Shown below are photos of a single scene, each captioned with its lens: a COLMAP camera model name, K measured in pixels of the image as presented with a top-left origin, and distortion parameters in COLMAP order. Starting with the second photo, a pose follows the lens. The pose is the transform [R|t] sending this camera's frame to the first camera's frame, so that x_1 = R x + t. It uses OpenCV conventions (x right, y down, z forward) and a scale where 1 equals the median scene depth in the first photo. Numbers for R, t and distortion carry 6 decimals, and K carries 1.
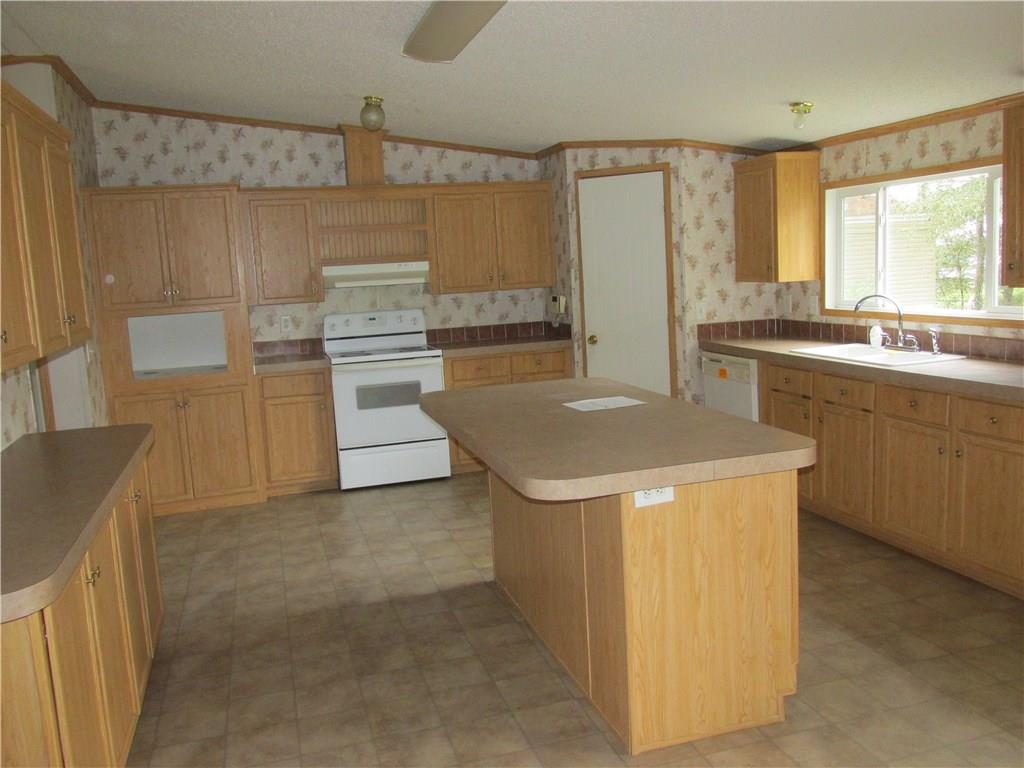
lens RADIAL K [[868.5, 0, 517.2], [0, 868.5, 380.0], [0, 0, 1]] dist [-0.031771, 0.007387]
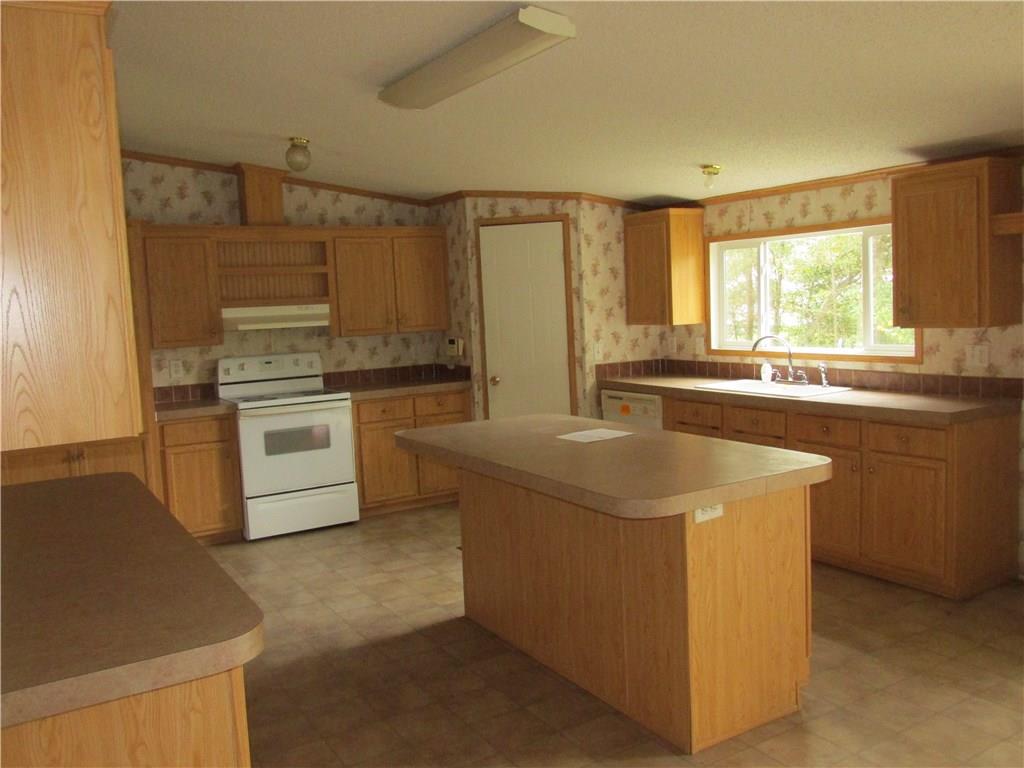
lens RADIAL K [[868.5, 0, 517.2], [0, 868.5, 380.0], [0, 0, 1]] dist [-0.031771, 0.007387]
pose [[0.966670, -0.013315, 0.255677, -0.161439], [0.027076, 0.998363, -0.050378, 0.006240], [-0.254588, 0.055621, 0.965449, -0.007472]]
